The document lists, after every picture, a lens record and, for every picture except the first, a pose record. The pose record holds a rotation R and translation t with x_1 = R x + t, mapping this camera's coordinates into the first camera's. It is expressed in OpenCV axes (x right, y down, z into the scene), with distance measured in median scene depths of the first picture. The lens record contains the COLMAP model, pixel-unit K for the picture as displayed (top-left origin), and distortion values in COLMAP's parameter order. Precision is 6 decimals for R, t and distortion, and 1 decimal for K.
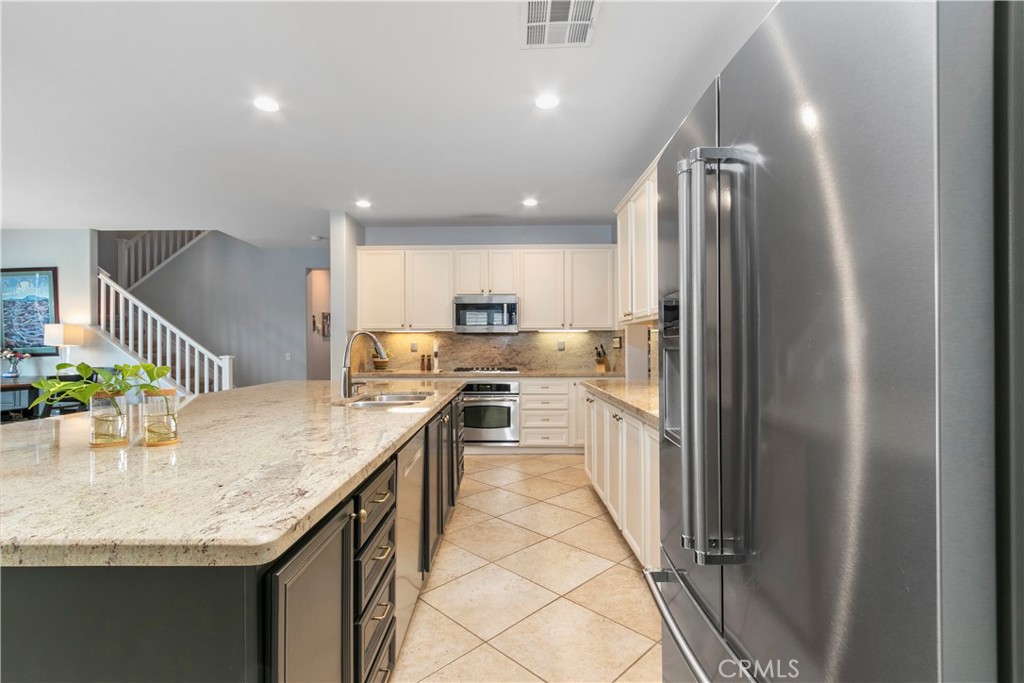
lens RADIAL K [[471.2, 0, 508.8], [0, 471.2, 337.6], [0, 0, 1]] dist [-0.001557, -0.001125]
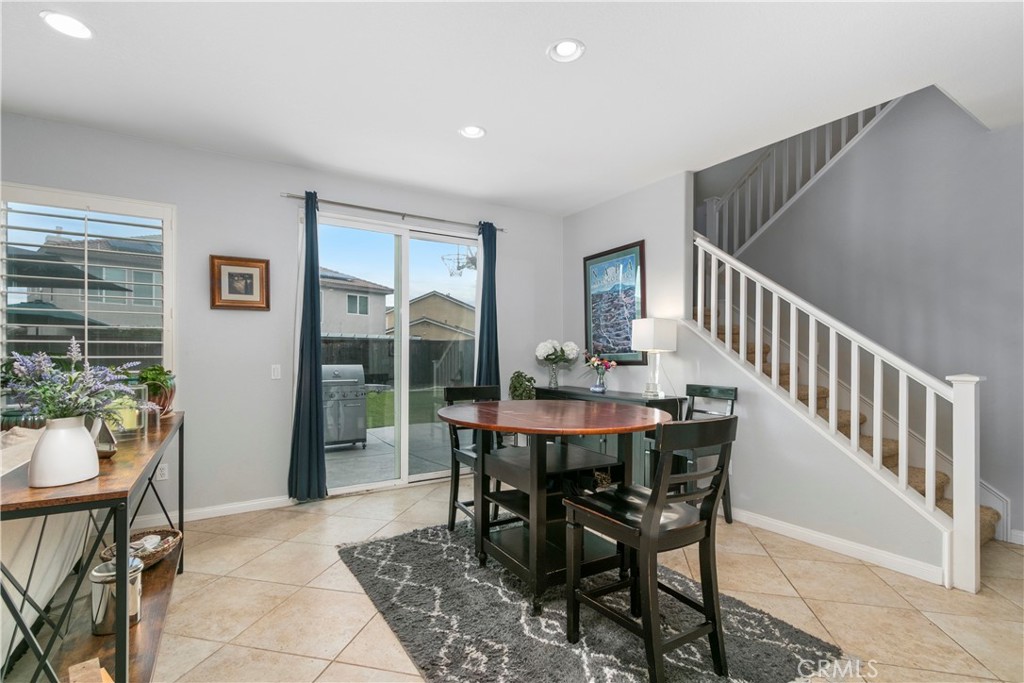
lens RADIAL K [[471.2, 0, 511.5], [0, 471.2, 355.2], [0, 0, 1]] dist [-0.001557, -0.001125]
pose [[0.528660, 0.006313, -0.848810, -0.468558], [-0.000292, 0.999974, 0.007256, 0.018388], [0.848833, -0.003588, 0.528648, 0.460709]]
